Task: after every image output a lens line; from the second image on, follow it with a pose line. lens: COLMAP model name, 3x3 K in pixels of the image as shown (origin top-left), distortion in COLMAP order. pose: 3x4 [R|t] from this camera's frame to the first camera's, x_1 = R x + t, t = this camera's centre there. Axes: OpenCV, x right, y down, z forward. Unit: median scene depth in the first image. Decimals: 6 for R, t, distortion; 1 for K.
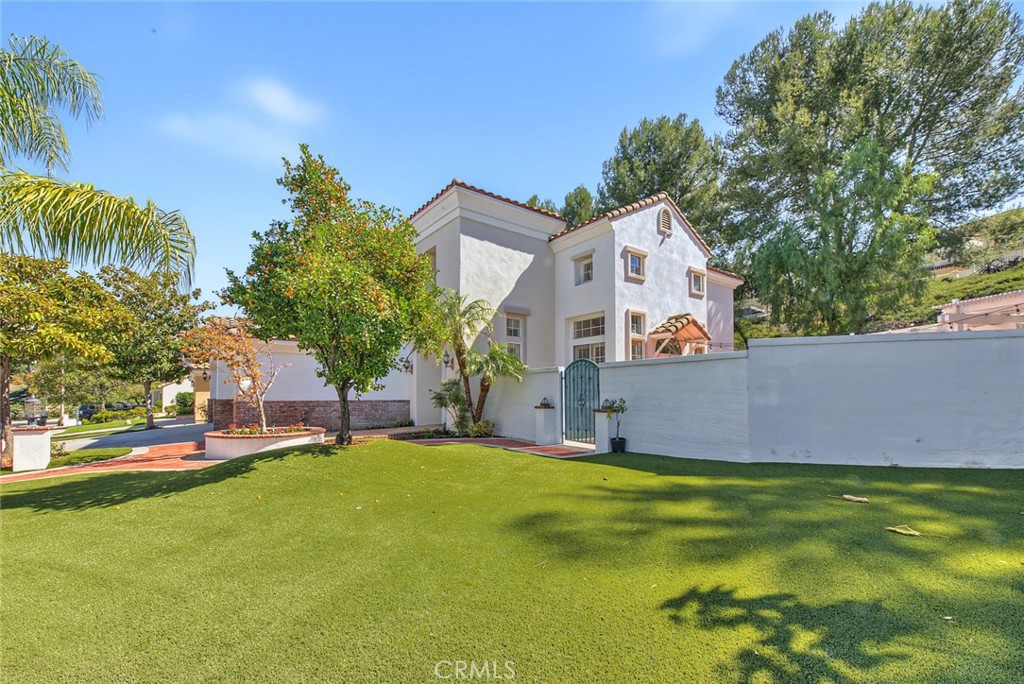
lens RADIAL K [[416.7, 0, 512.2], [0, 416.7, 335.9], [0, 0, 1]] dist [-0.000215, 0.000040]
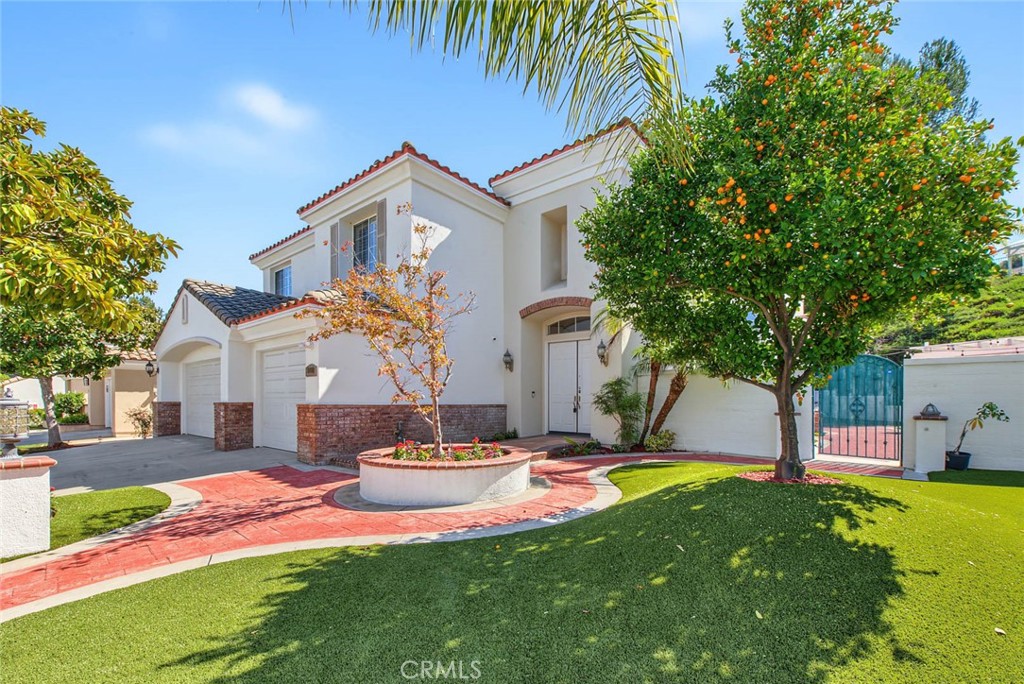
lens RADIAL K [[418.8, 0, 531.1], [0, 418.8, 404.2], [0, 0, 1]] dist [-0.014076, 0.000106]
pose [[0.965994, 0.006560, 0.258483, -0.436294], [-0.043997, 0.989270, 0.139317, 0.044607], [-0.254796, -0.145951, 0.955917, 0.258683]]
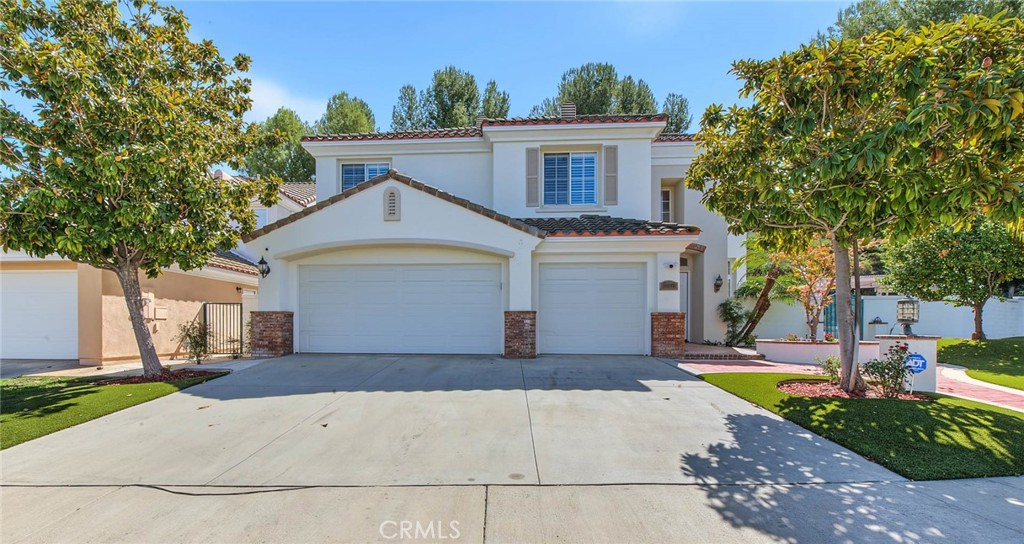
lens RADIAL K [[414.2, 0, 490.9], [0, 414.2, 329.8], [0, 0, 1]] dist [0.001828, 0.000057]
pose [[0.669774, 0.003185, 0.742558, -1.294928], [-0.108814, 0.989617, 0.093903, 0.131496], [-0.734549, -0.143695, 0.663166, 0.617825]]
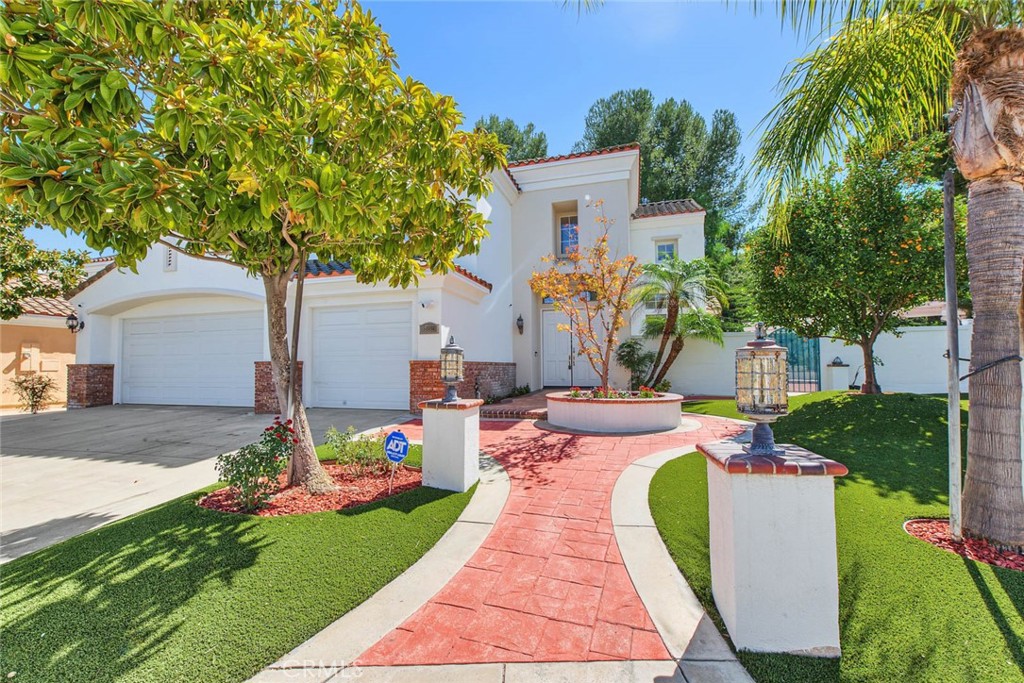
lens RADIAL K [[408.4, 0, 511.6], [0, 408.4, 350.3], [0, 0, 1]] dist [-0.000323, -0.000099]
pose [[0.812208, 0.022765, 0.582924, -0.815686], [-0.076863, 0.994703, 0.068249, 0.073001], [-0.578282, -0.100238, 0.809656, 0.333162]]
